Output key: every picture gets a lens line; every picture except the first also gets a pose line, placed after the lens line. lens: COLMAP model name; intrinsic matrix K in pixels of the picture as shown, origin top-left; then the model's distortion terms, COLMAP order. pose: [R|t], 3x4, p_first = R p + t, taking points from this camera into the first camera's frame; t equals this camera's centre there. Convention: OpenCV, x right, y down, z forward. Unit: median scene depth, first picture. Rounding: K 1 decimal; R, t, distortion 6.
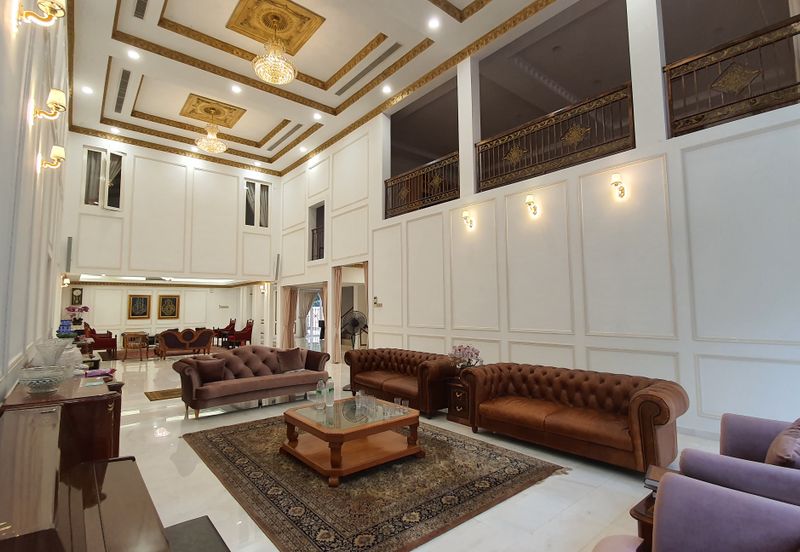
lens RADIAL K [[389.8, 0, 403.0], [0, 389.8, 275.0], [0, 0, 1]] dist [-0.004048, -0.005152]
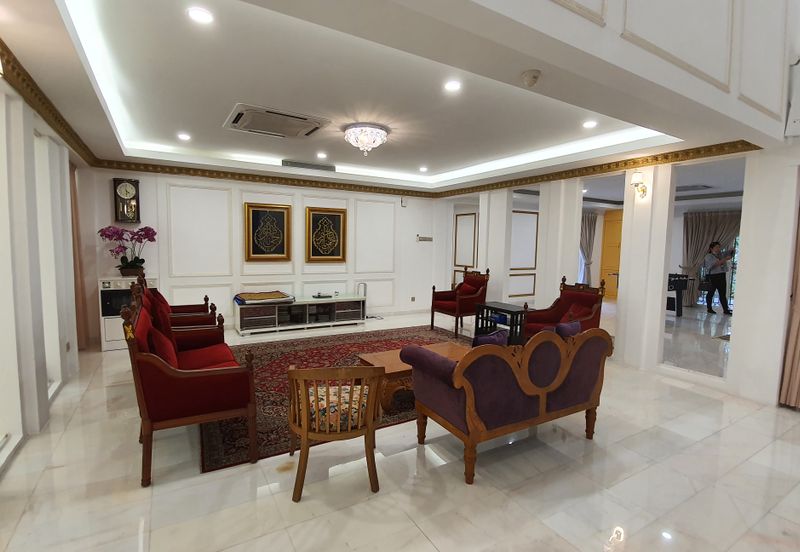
lens RADIAL K [[389.8, 0, 401.5], [0, 389.8, 274.8], [0, 0, 1]] dist [-0.004048, -0.005152]
pose [[0.986781, 0.043230, -0.156188, -0.508712], [-0.017528, 0.986581, 0.162330, 0.060530], [0.161109, -0.157446, 0.974297, 0.657285]]
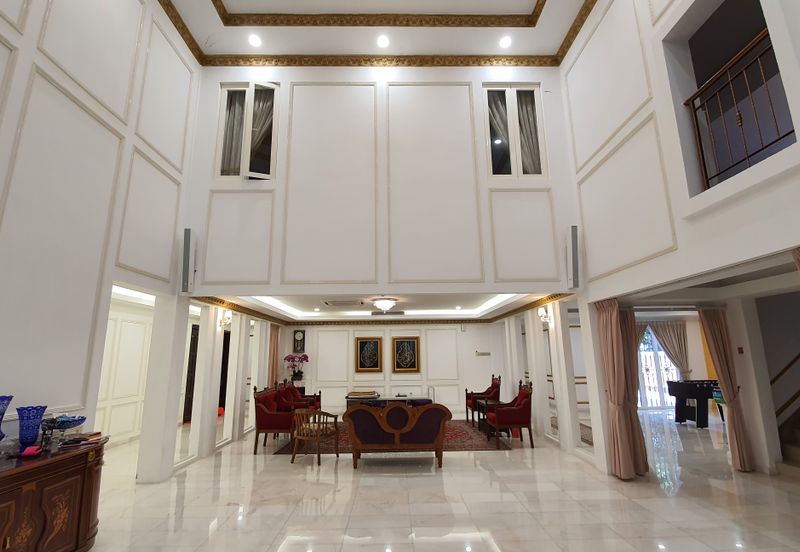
lens RADIAL K [[389.8, 0, 398.5], [0, 389.8, 278.2], [0, 0, 1]] dist [-0.004048, -0.005152]
pose [[0.769341, -0.125004, -0.626489, -0.197725], [0.057273, 0.990216, -0.127245, 0.041641], [0.636266, 0.062014, 0.768973, 0.530183]]
